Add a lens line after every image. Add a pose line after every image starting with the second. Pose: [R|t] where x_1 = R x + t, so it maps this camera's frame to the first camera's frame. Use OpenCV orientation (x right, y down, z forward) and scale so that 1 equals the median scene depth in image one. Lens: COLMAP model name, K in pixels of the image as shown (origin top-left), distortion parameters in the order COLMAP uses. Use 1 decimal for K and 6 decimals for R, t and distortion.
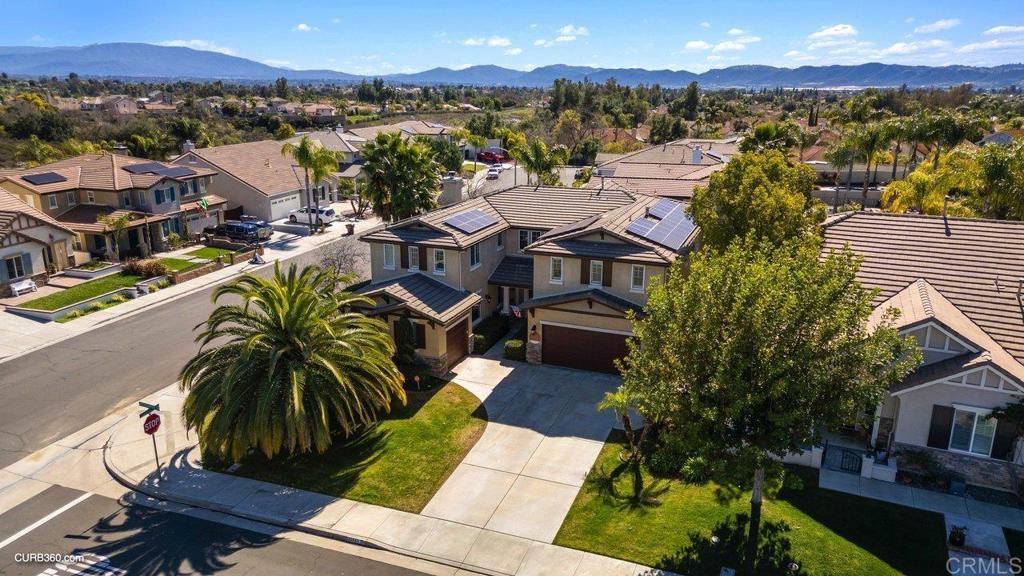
lens RADIAL K [[711.6, 0, 513.5], [0, 711.6, 300.1], [0, 0, 1]] dist [0.068679, -0.063909]
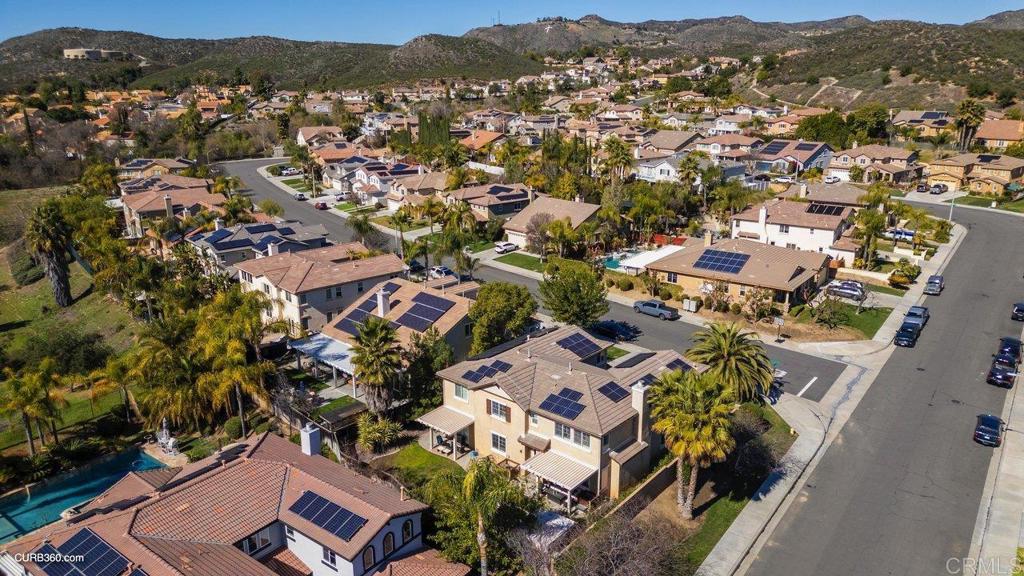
lens RADIAL K [[710.2, 0, 512.0], [0, 710.2, 288.0], [0, 0, 1]] dist [0.066277, -0.063137]
pose [[-0.943199, -0.079127, 0.322667, -0.329426], [0.113396, 0.836222, 0.536539, -1.237181], [-0.312276, 0.542652, -0.779751, 2.485915]]
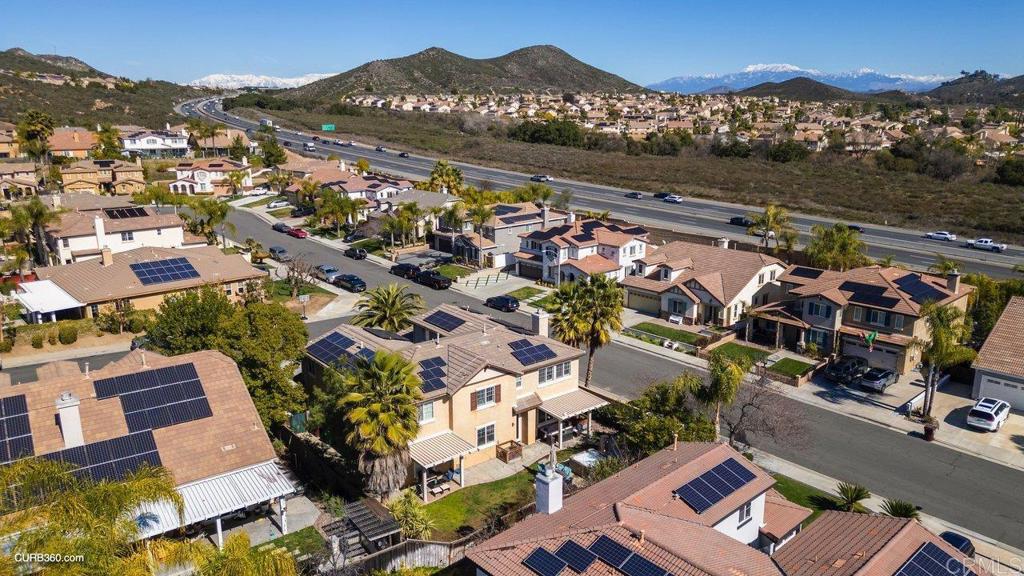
lens RADIAL K [[710.2, 0, 512.0], [0, 710.2, 288.0], [0, 0, 1]] dist [0.066277, -0.063137]
pose [[-0.501573, 0.223343, -0.835789, 1.257118], [-0.251408, 0.886776, 0.387842, -0.902177], [0.827779, 0.404655, -0.388633, 1.906161]]
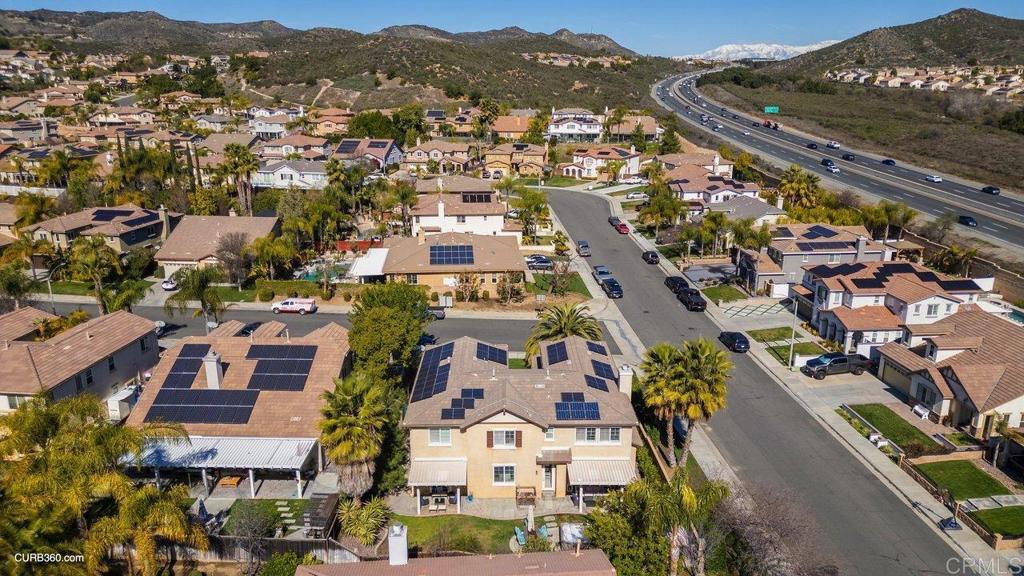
lens RADIAL K [[710.2, 0, 512.0], [0, 710.2, 288.0], [0, 0, 1]] dist [0.066277, -0.063137]
pose [[-0.923412, 0.116525, -0.365694, 0.659441], [-0.107342, 0.836372, 0.537549, -1.198793], [0.368494, 0.535634, -0.759808, 2.350148]]
